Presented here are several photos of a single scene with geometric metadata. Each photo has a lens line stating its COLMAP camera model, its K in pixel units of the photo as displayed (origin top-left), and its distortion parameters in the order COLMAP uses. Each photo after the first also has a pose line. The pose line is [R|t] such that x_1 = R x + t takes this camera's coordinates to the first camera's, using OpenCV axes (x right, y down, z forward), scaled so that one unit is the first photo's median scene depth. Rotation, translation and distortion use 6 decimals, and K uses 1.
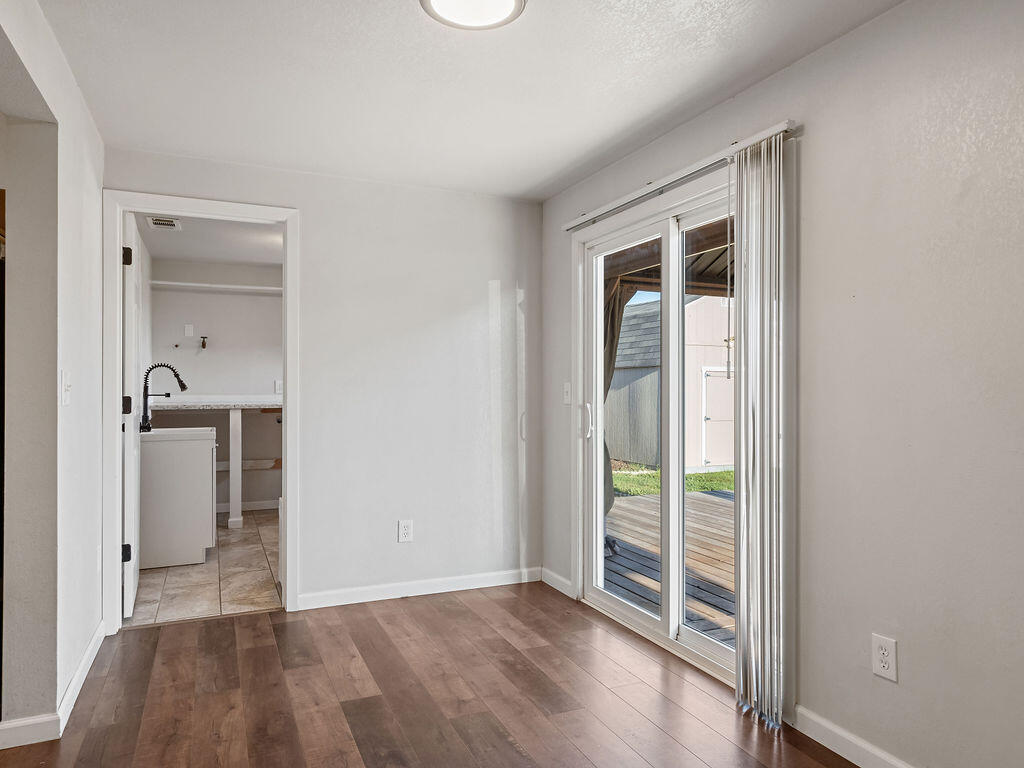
lens RADIAL K [[673.4, 0, 511.5], [0, 673.4, 385.3], [0, 0, 1]] dist [0.004037, 0.000932]
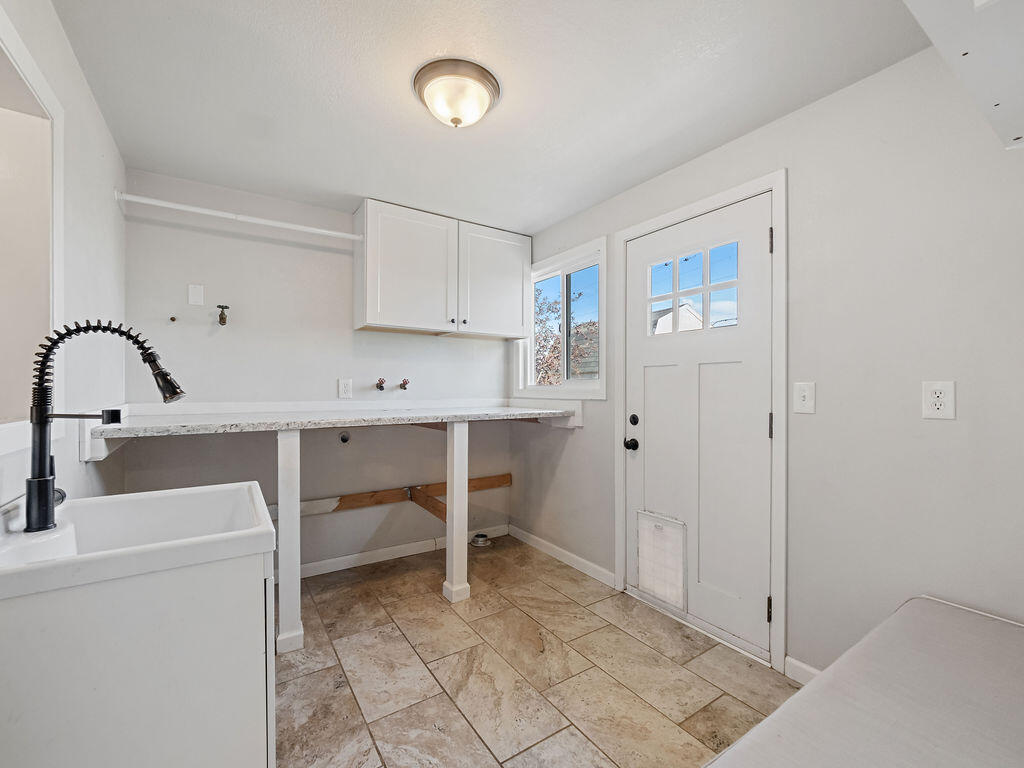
lens RADIAL K [[436.5, 0, 512.8], [0, 436.5, 384.1], [0, 0, 1]] dist [-0.011021, 0.000787]
pose [[0.985214, -0.005745, 0.171229, -0.293784], [0.006513, 0.999971, -0.003924, 0.001155], [-0.171202, 0.004981, 0.985223, 0.628745]]
